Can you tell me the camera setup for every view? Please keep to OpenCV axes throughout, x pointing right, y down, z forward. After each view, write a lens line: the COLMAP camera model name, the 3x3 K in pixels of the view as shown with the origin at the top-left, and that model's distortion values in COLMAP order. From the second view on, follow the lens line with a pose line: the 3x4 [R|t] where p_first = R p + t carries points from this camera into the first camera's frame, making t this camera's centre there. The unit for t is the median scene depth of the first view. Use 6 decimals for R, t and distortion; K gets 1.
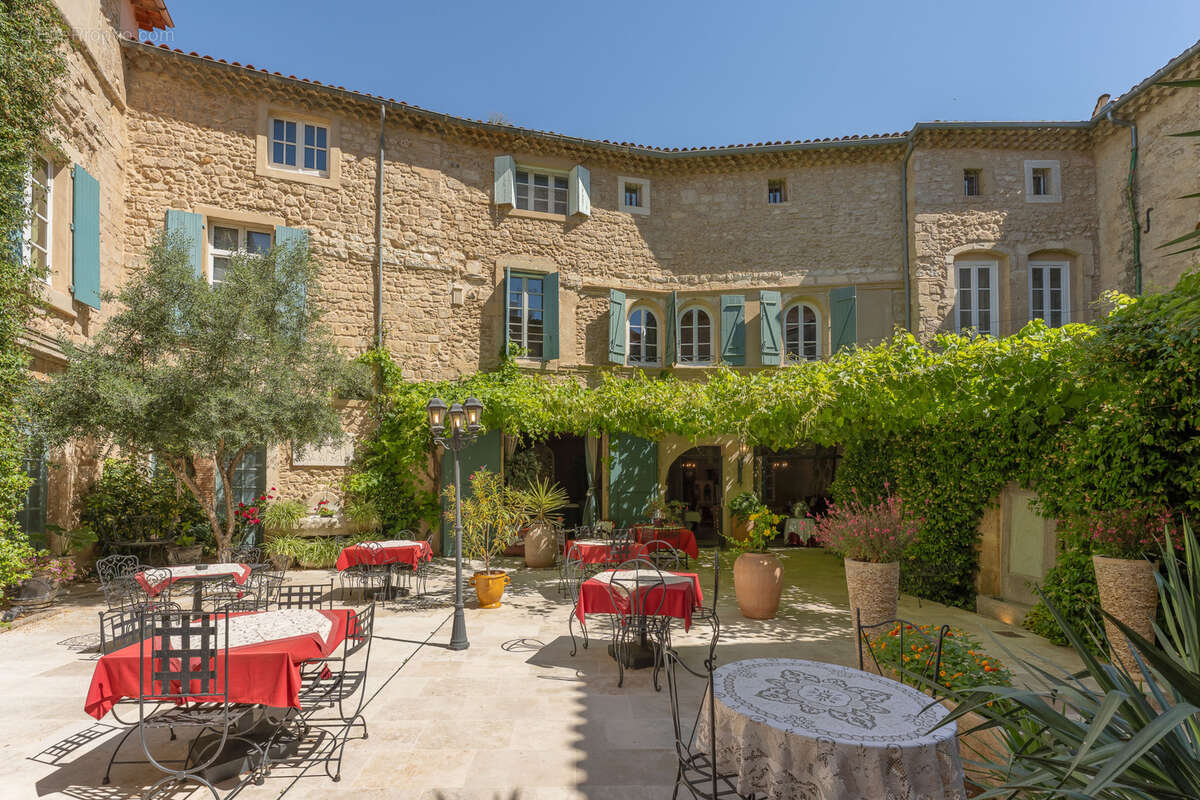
lens RADIAL K [[542.5, 0, 592.2], [0, 542.5, 455.3], [0, 0, 1]] dist [-0.000641, -0.001122]
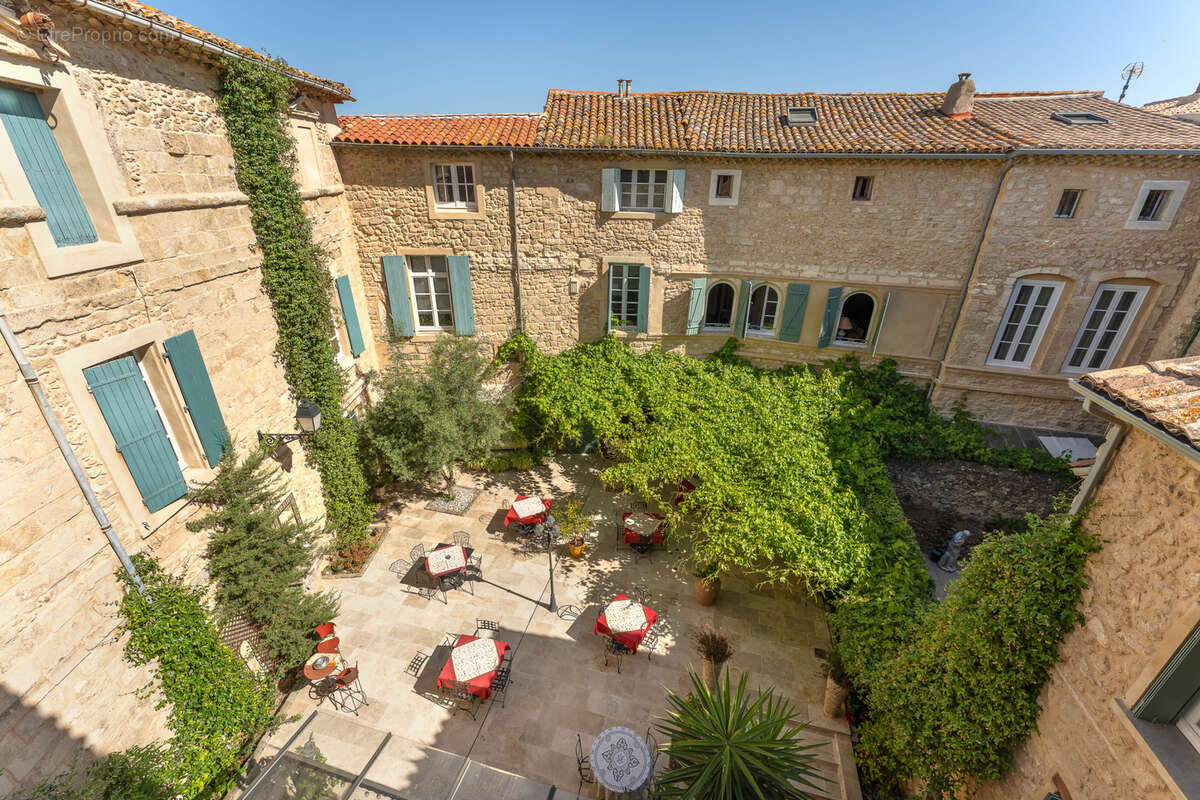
lens RADIAL K [[476.1, 0, 600.8], [0, 476.1, 418.0], [0, 0, 1]] dist [-0.000875, -0.000200]
pose [[0.967276, 0.127195, -0.219543, 0.118171], [-0.012848, 0.888714, 0.458282, -0.558476], [0.253402, -0.440464, 0.861266, -0.140516]]
